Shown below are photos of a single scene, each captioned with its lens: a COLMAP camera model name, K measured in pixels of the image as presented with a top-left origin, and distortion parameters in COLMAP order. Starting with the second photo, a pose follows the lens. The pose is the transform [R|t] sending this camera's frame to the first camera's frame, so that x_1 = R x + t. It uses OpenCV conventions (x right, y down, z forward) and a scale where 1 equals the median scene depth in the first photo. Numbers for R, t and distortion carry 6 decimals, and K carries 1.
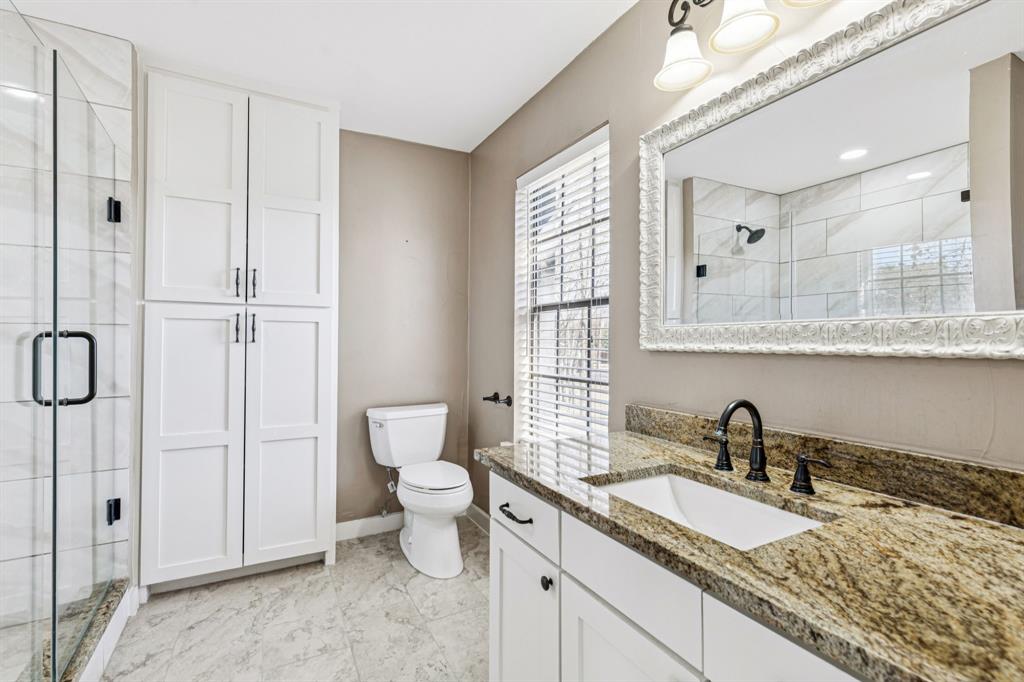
lens RADIAL K [[466.5, 0, 512.1], [0, 466.5, 340.0], [0, 0, 1]] dist [0.003451, 0.000011]
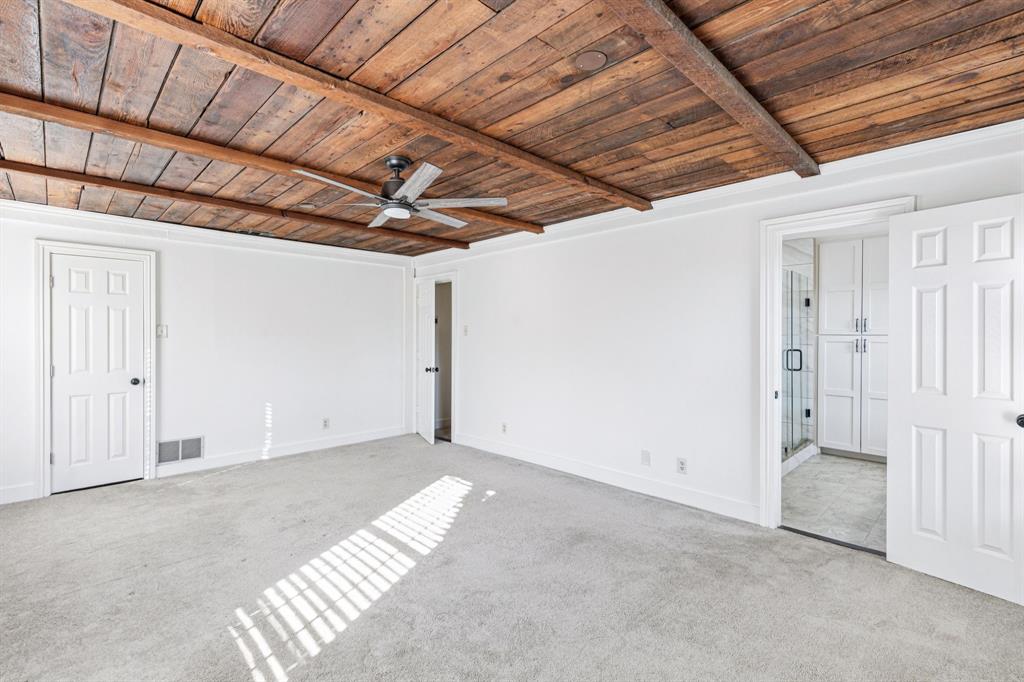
lens RADIAL K [[466.5, 0, 505.7], [0, 466.5, 337.8], [0, 0, 1]] dist [0.003451, 0.000011]
pose [[0.266100, 0.001674, -0.963944, 1.267396], [0.006419, 0.999973, 0.003509, -0.091364], [0.963924, -0.007121, 0.266082, -1.379193]]
